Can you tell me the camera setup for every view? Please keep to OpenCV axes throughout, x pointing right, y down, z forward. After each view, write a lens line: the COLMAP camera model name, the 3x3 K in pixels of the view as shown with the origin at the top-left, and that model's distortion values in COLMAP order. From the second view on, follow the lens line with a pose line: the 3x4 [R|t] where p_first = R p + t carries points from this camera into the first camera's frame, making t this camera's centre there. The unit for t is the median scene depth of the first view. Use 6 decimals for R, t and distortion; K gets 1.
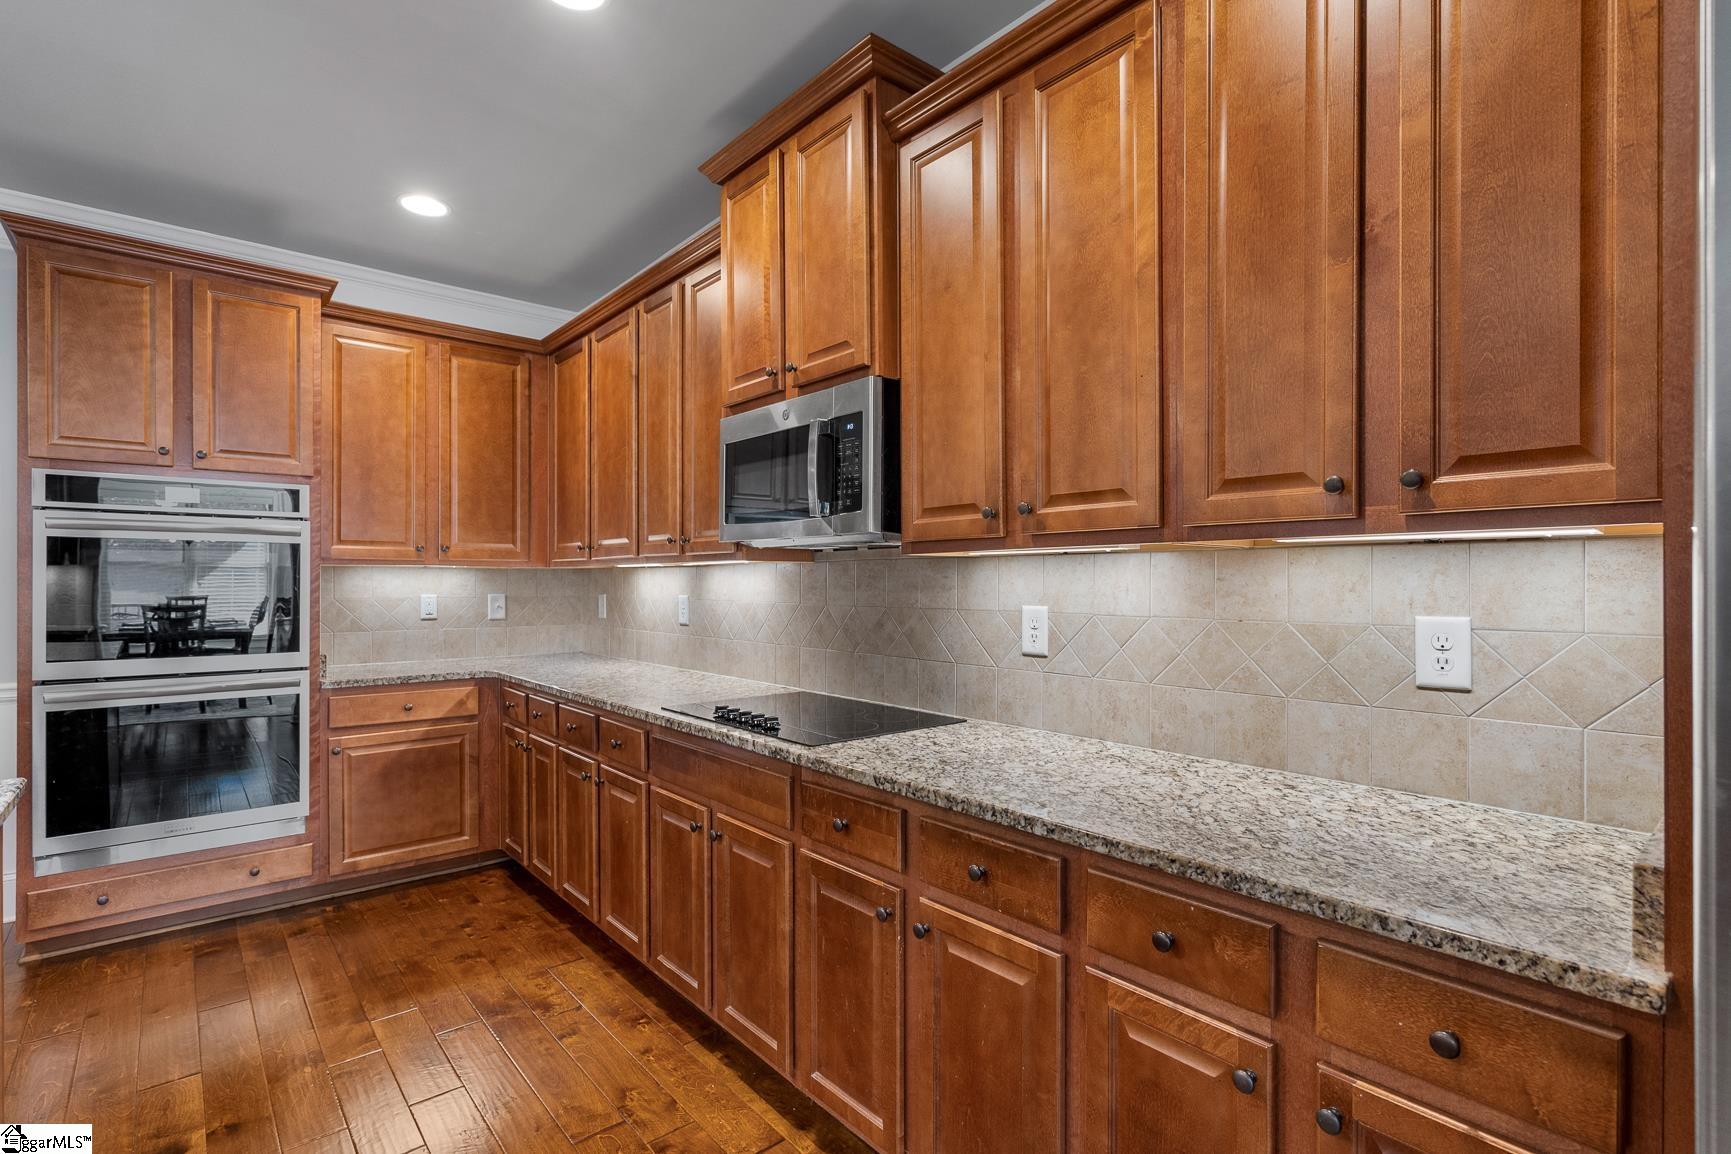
lens RADIAL K [[806.0, 0, 870.6], [0, 806.0, 596.9], [0, 0, 1]] dist [-0.004289, -0.000190]
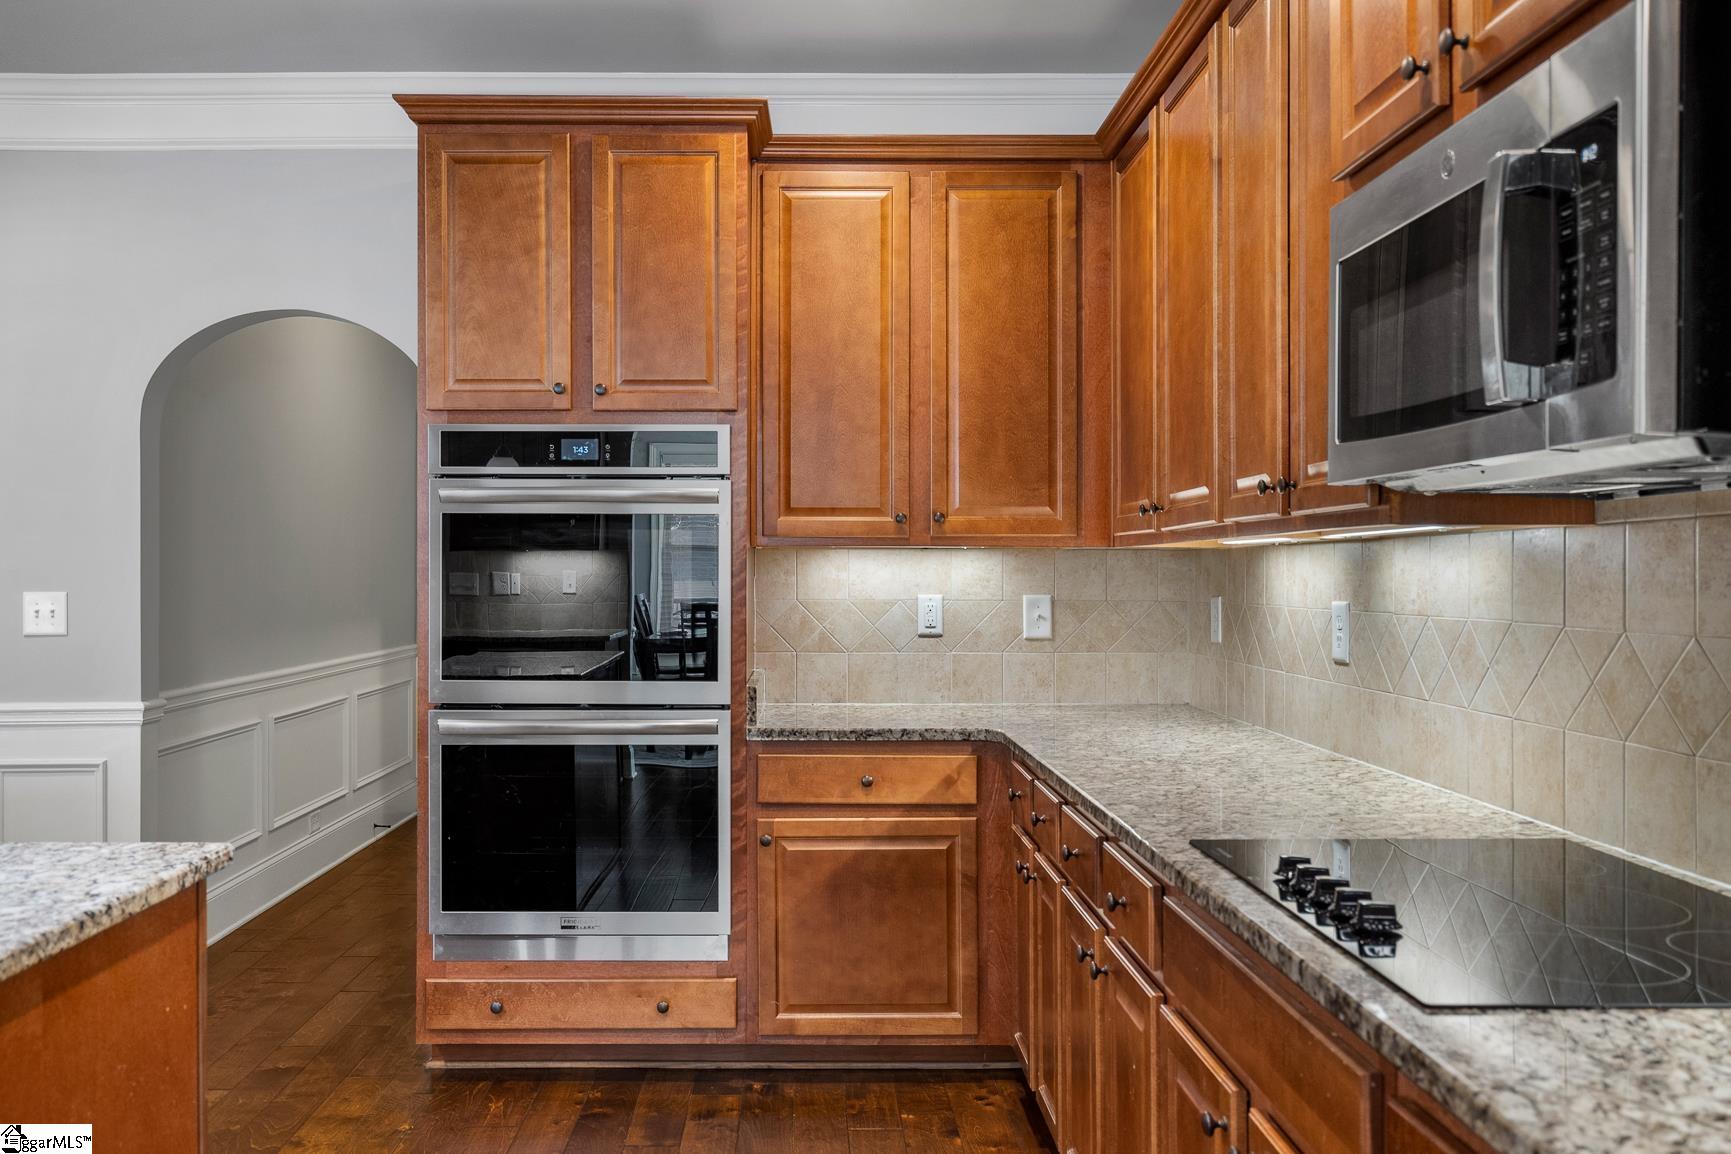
lens RADIAL K [[1370.4, 0, 866.7], [0, 1370.4, 582.9], [0, 0, 1]] dist [0.002852, 0.001794]
pose [[0.761397, 0.004404, -0.648271, 0.093999], [-0.012057, 0.999900, -0.007369, -0.004097], [0.648174, 0.013427, 0.761374, 0.220159]]
